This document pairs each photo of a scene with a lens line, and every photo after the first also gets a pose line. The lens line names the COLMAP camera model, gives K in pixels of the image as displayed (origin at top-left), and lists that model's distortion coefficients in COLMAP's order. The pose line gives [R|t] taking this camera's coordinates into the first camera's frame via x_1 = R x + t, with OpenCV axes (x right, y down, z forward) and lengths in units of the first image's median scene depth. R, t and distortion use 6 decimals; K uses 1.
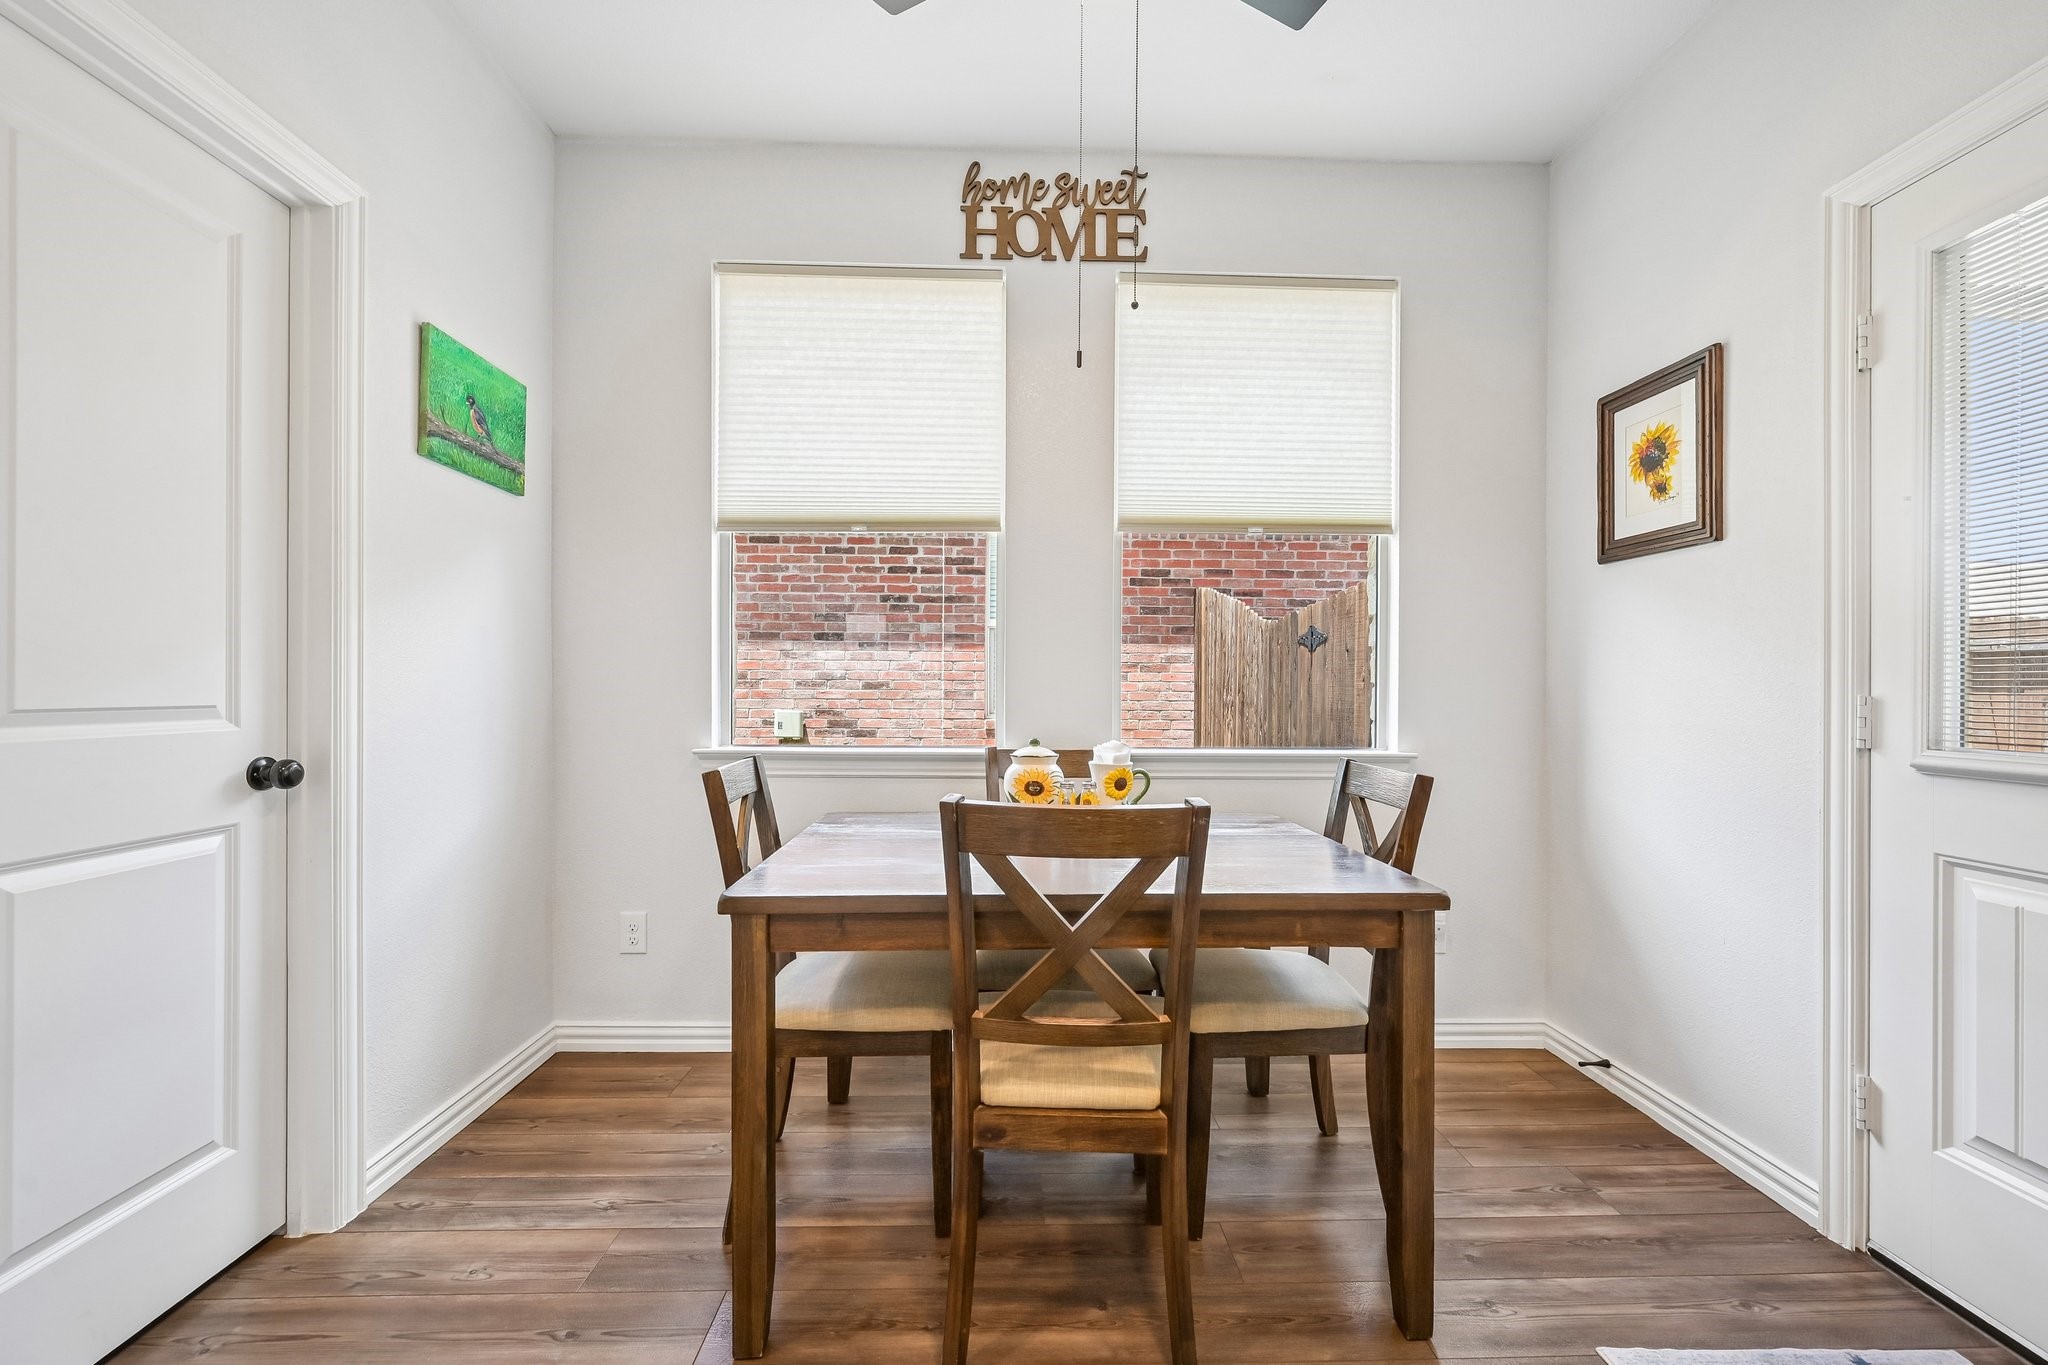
lens RADIAL K [[836.9, 0, 1028.9], [0, 836.9, 685.9], [0, 0, 1]] dist [0.002259, 0.000116]
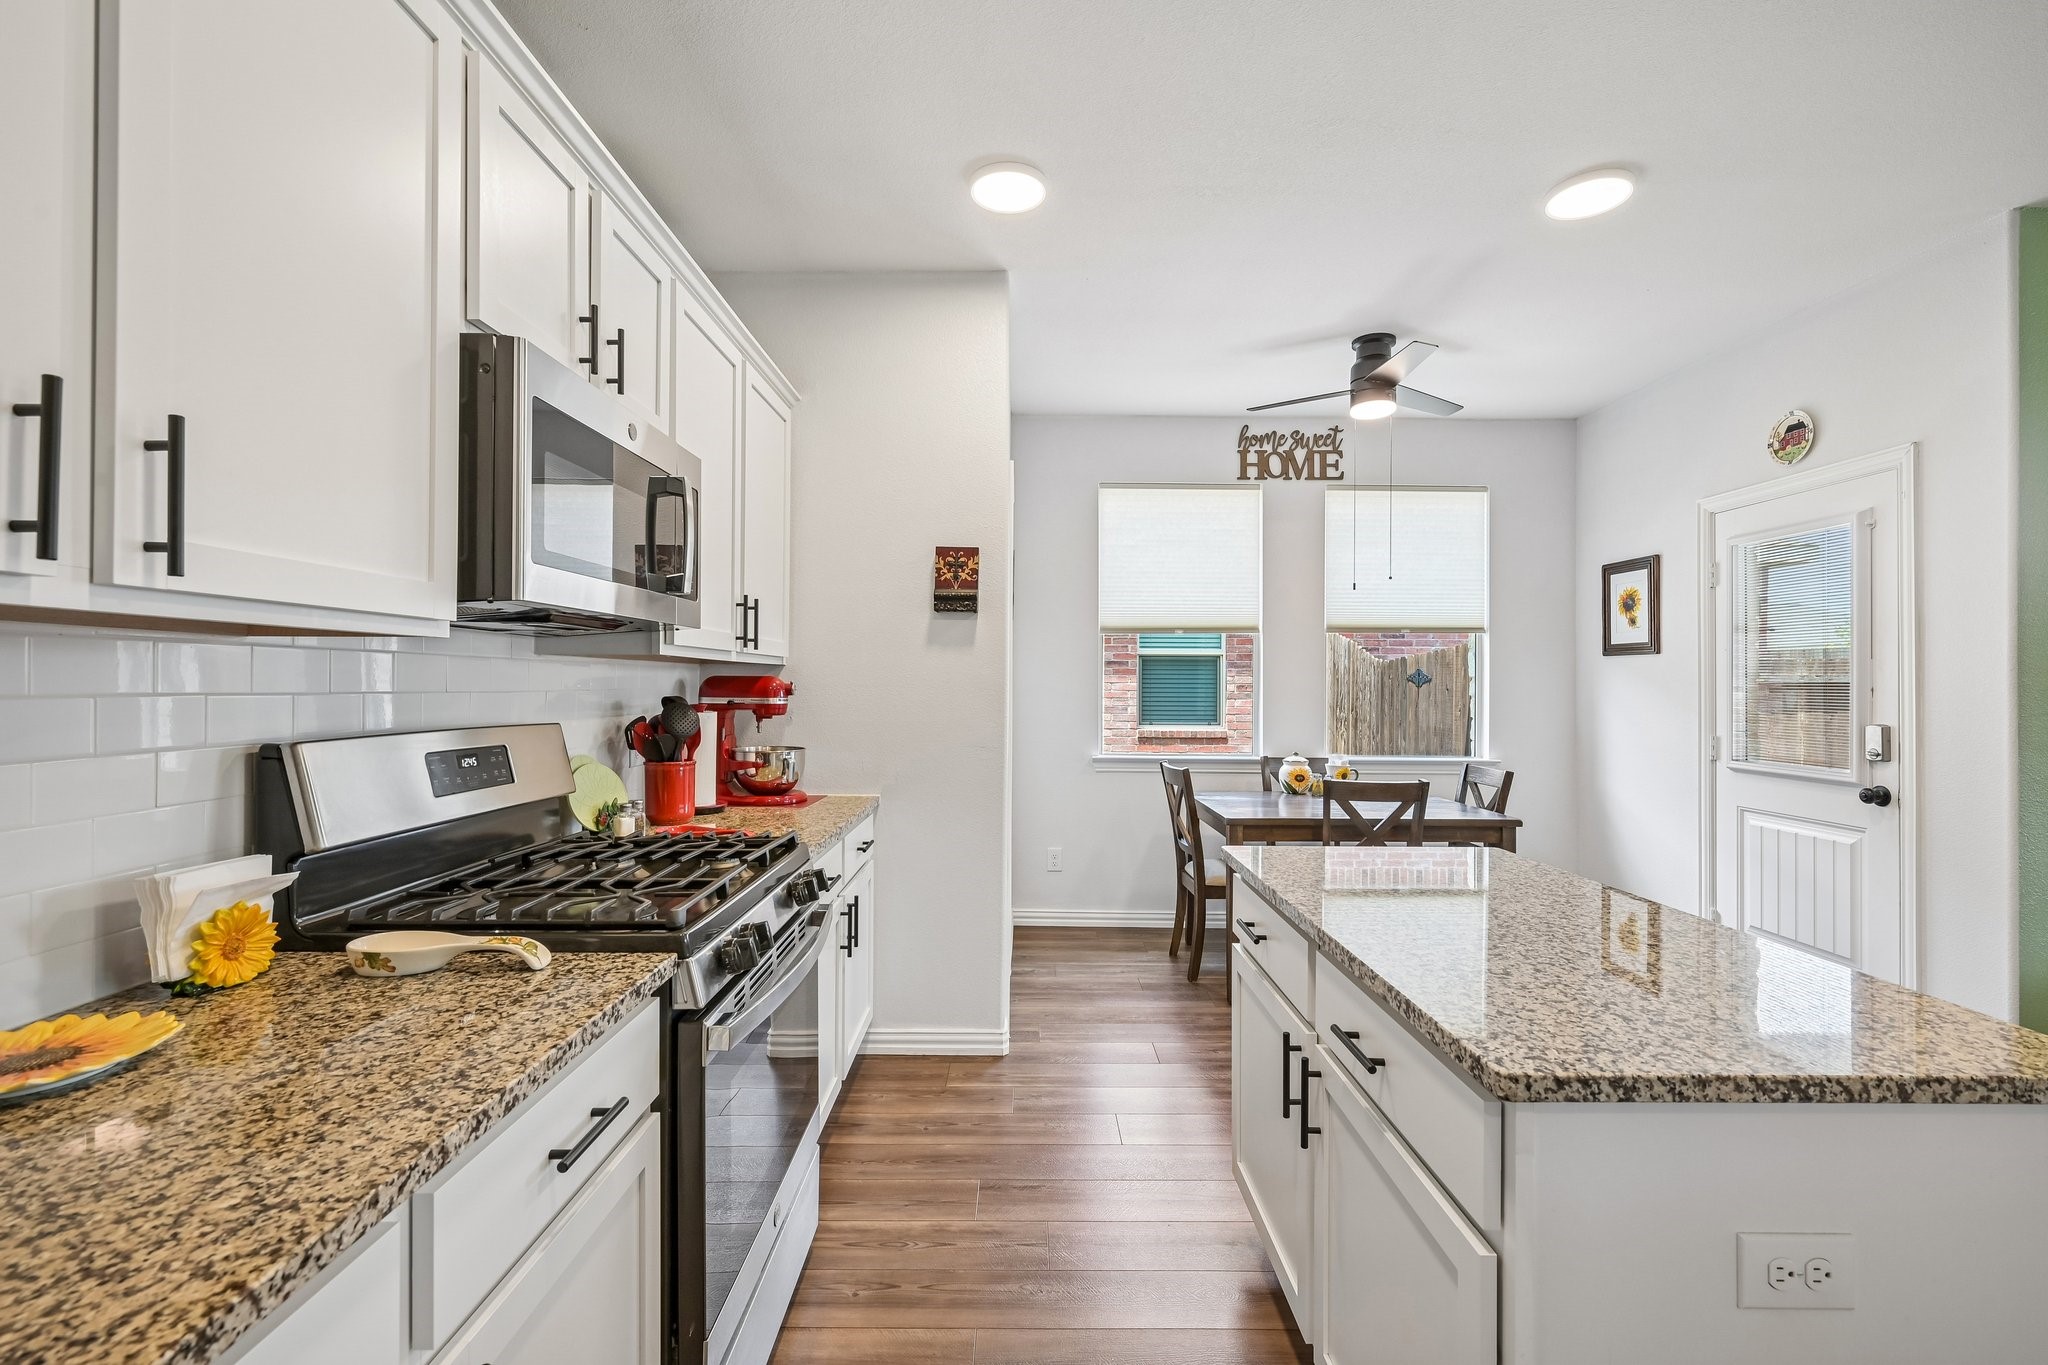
lens RADIAL K [[896.2, 0, 1023.8], [0, 896.2, 676.6], [0, 0, 1]] dist [-0.001077, -0.000001]
pose [[0.999482, 0.000223, -0.032188, -0.470975], [-0.000414, 0.999982, -0.005922, -0.082381], [0.032186, 0.005932, 0.999464, -0.902793]]
